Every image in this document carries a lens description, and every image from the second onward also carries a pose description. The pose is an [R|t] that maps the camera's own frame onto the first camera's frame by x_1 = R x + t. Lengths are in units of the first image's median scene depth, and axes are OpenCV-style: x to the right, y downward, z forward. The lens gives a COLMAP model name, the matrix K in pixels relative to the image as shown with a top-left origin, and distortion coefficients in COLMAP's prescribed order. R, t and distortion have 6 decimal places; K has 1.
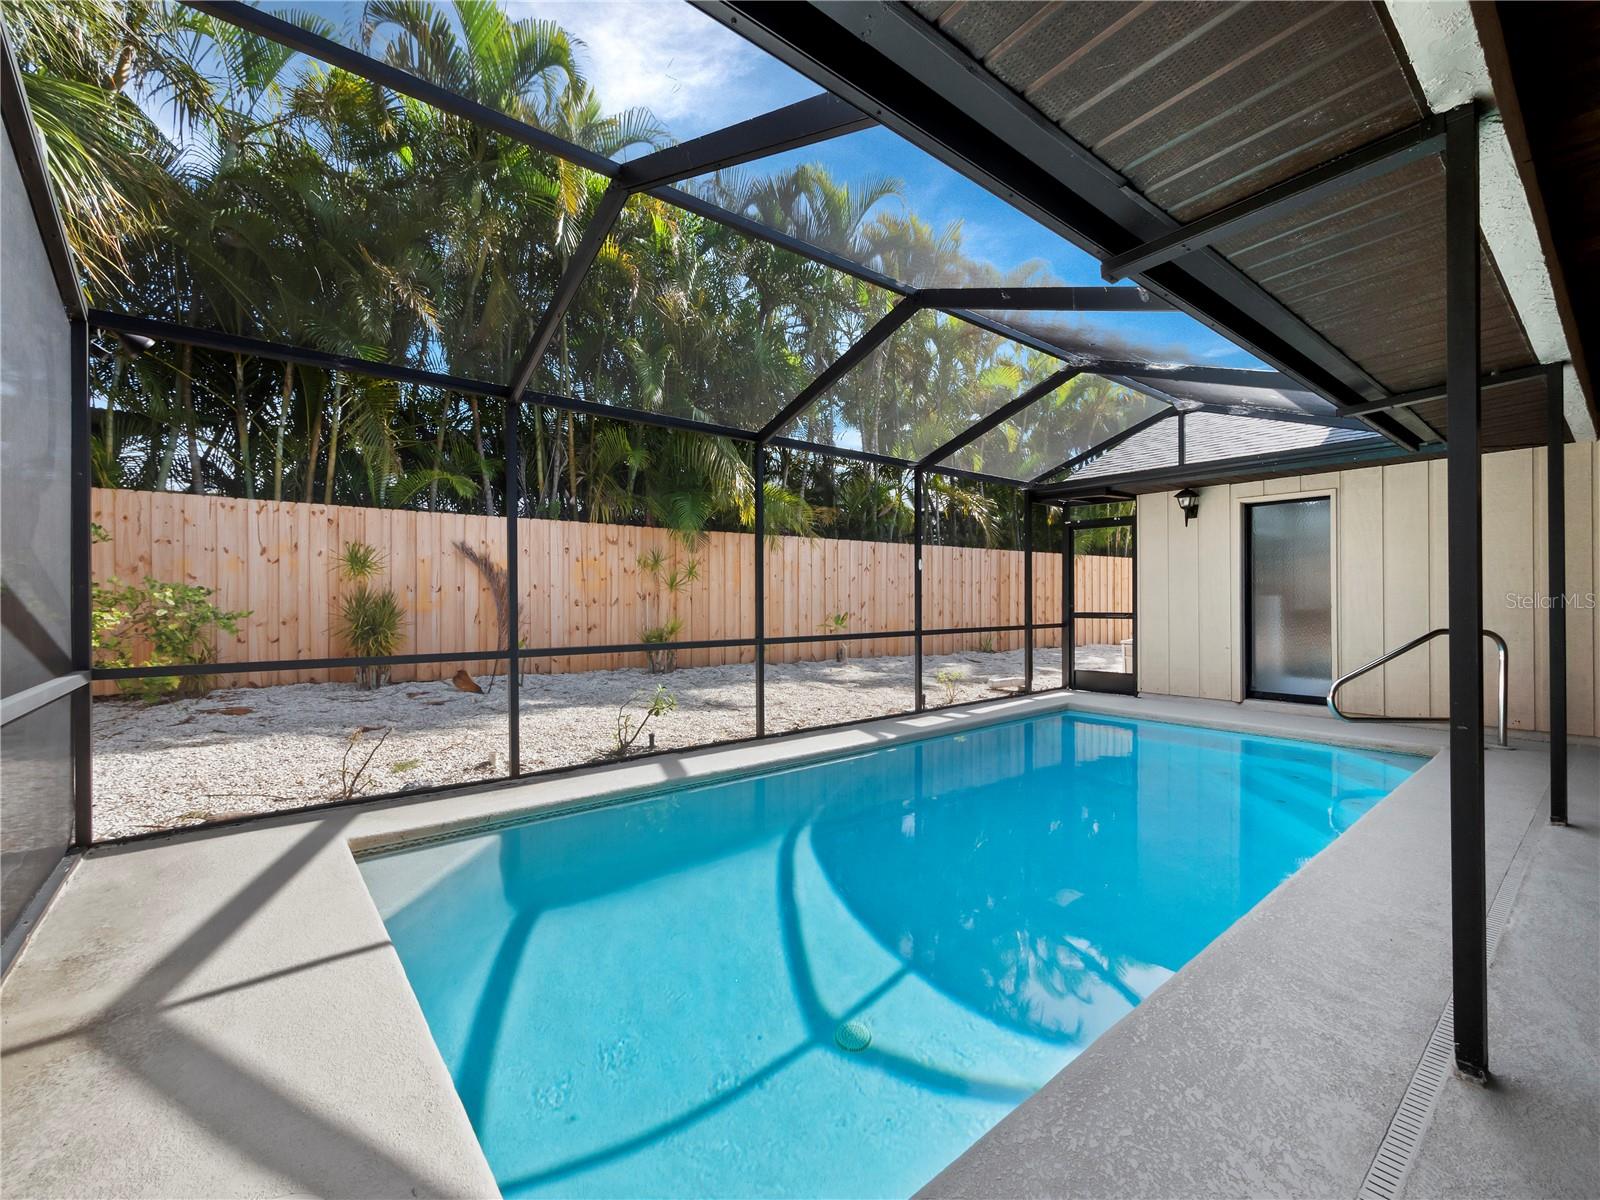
lens RADIAL K [[676.9, 0, 814.8], [0, 676.9, 595.3], [0, 0, 1]] dist [0.002468, 0.000857]
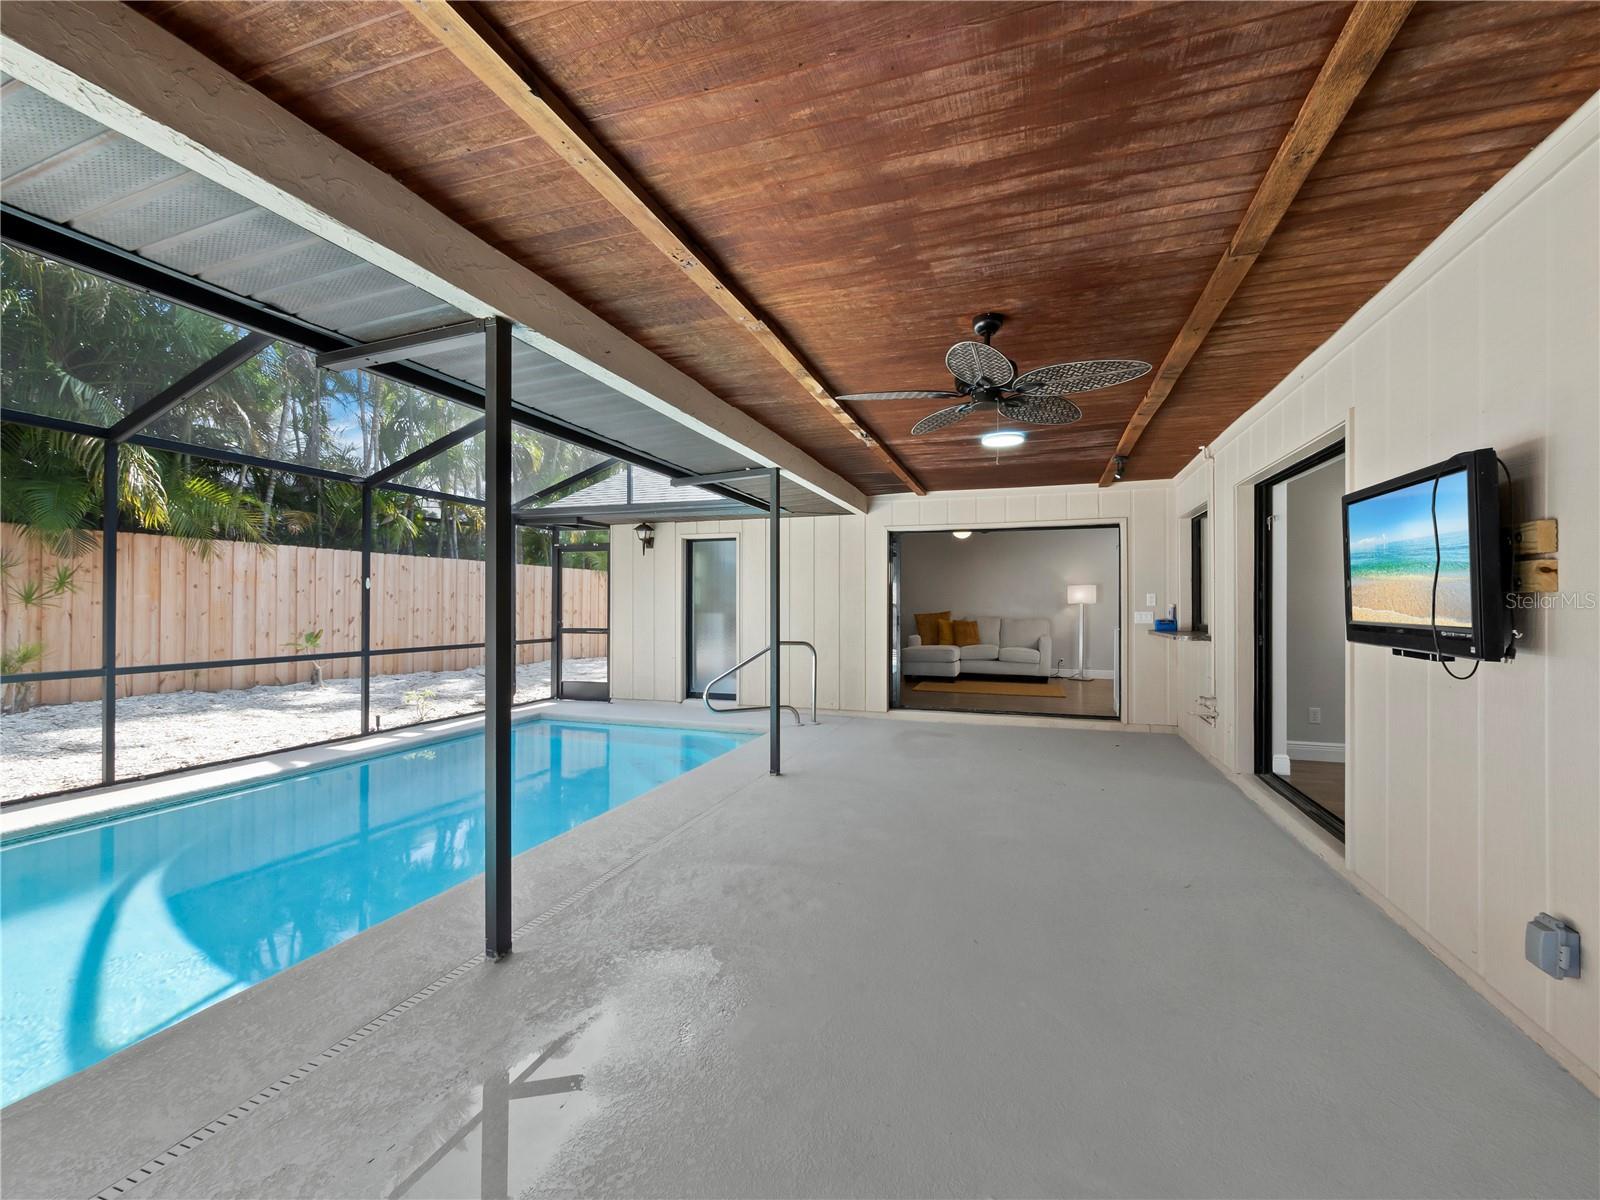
lens RADIAL K [[676.9, 0, 791.8], [0, 676.9, 605.5], [0, 0, 1]] dist [0.002468, 0.000857]
pose [[0.858122, 0.006206, 0.513408, 0.150403], [-0.008530, 0.999961, 0.002169, -0.017712], [-0.513374, -0.006240, 0.858142, -0.125992]]
